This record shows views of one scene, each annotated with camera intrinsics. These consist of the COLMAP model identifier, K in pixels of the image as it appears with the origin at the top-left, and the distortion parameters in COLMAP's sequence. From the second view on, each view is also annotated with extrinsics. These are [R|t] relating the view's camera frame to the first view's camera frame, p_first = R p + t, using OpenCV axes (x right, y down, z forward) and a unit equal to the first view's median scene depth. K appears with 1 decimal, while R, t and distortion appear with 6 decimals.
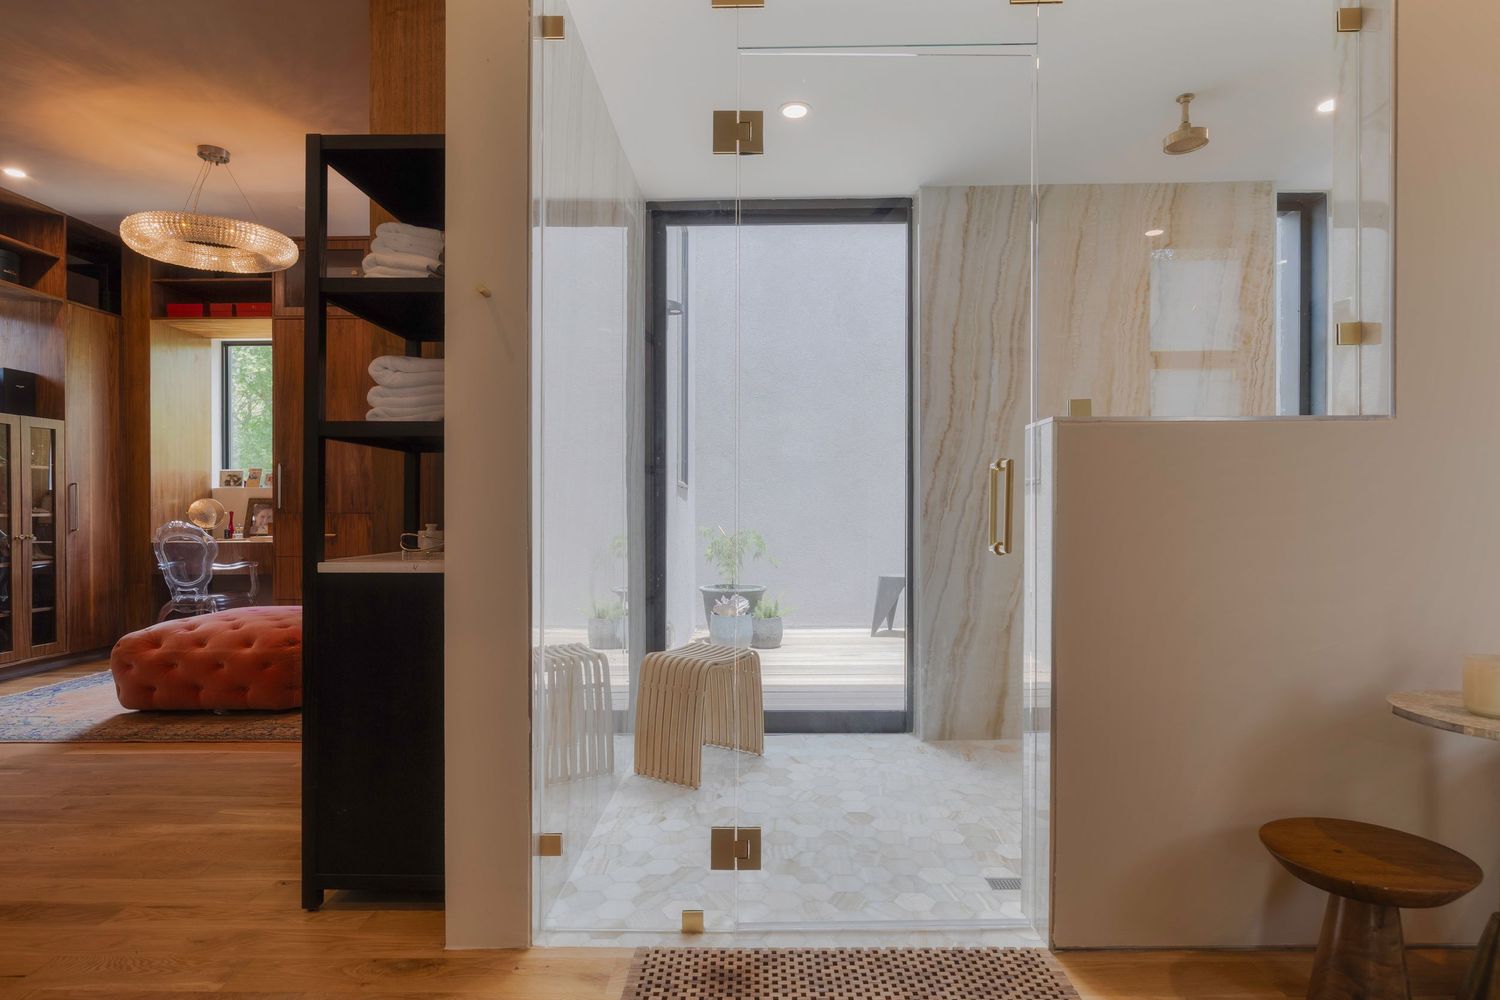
lens RADIAL K [[823.3, 0, 747.6], [0, 823.3, 503.0], [0, 0, 1]] dist [0.000659, 0.000150]
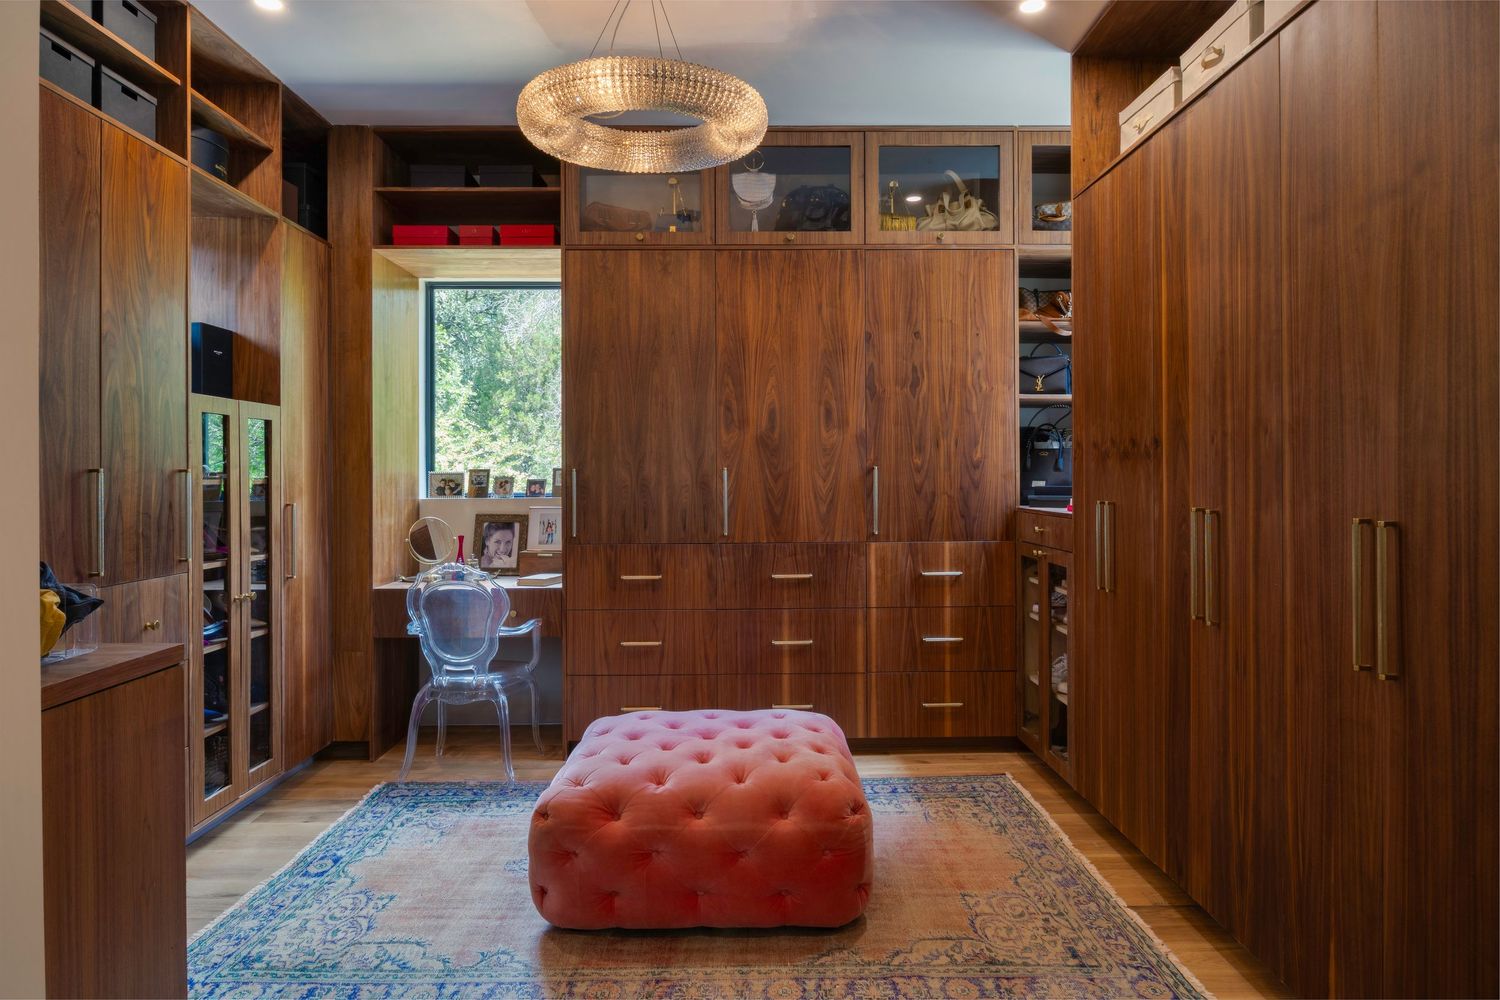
lens RADIAL K [[946.4, 0, 766.8], [0, 946.4, 474.3], [0, 0, 1]] dist [-0.007317, -0.000925]
pose [[0.999342, -0.000393, 0.036257, -0.441077], [0.000291, 0.999996, 0.002834, -0.045529], [-0.036258, -0.002822, 0.999338, 0.237966]]
